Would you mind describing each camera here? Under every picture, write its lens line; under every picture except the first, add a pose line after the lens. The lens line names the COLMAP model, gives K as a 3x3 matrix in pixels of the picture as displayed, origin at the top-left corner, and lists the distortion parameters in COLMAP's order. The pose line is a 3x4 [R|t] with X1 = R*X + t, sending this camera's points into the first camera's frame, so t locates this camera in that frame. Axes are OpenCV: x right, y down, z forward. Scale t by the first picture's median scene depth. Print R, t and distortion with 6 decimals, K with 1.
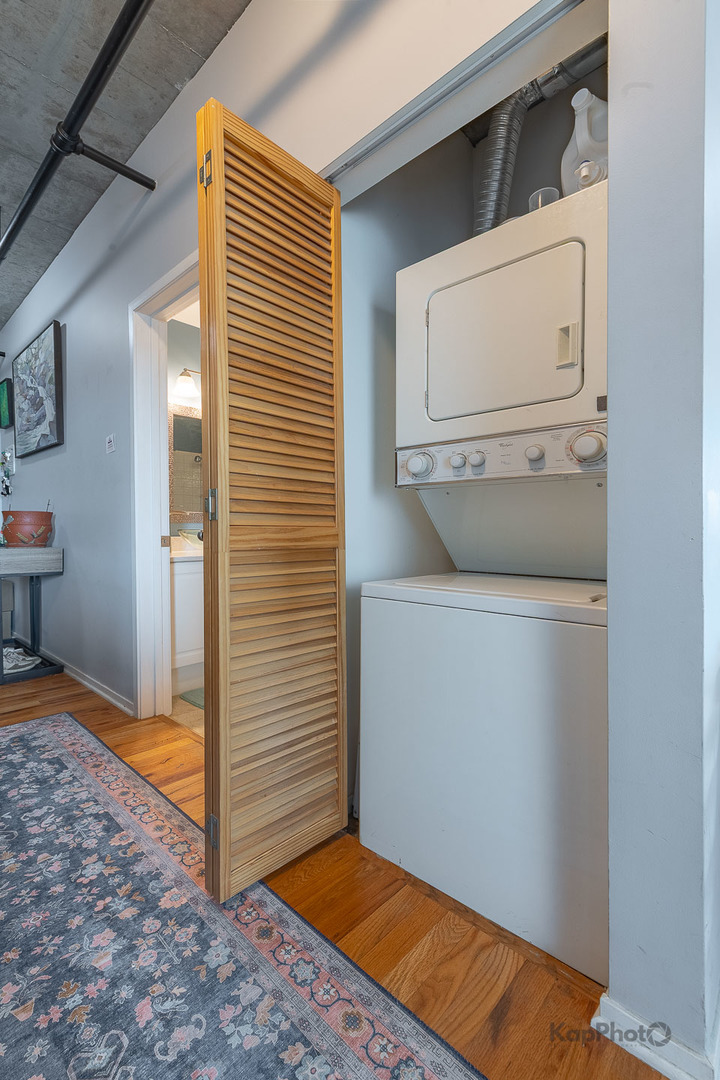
lens RADIAL K [[456.4, 0, 360.0], [0, 456.4, 540.0], [0, 0, 1]] dist [0.000478, -0.000304]
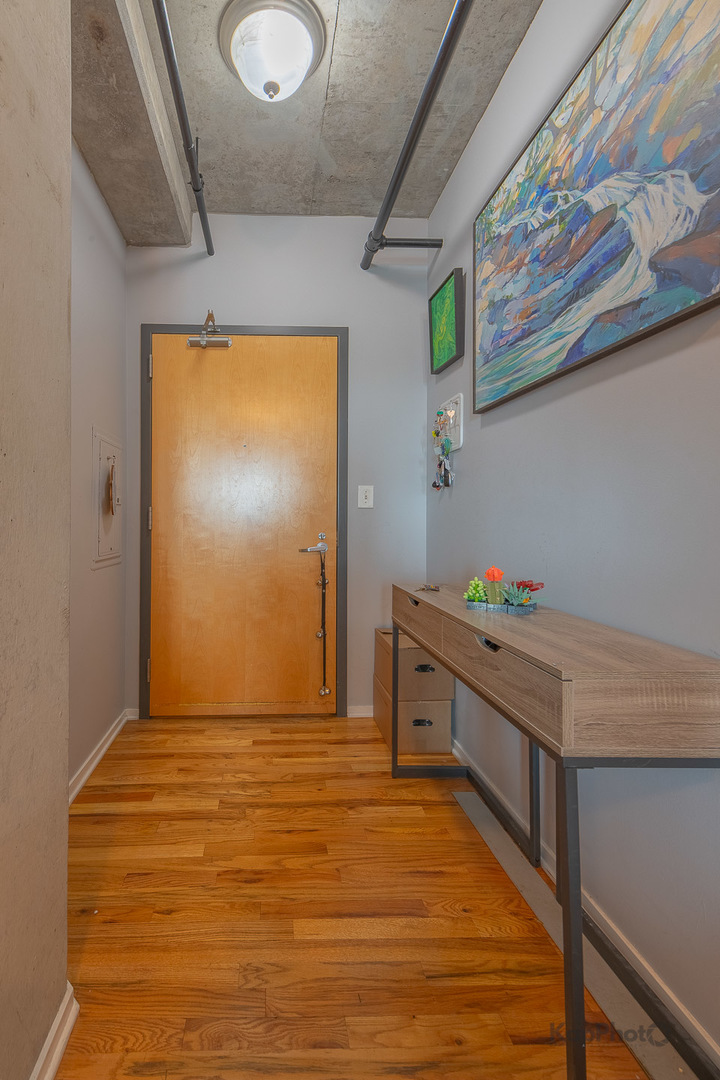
lens RADIAL K [[456.4, 0, 360.0], [0, 456.4, 540.0], [0, 0, 1]] dist [0.000478, -0.000304]
pose [[0.801560, 0.028743, -0.597223, -0.523136], [-0.017381, 0.999542, 0.024777, -0.046579], [0.597662, -0.009480, 0.801692, 0.491251]]
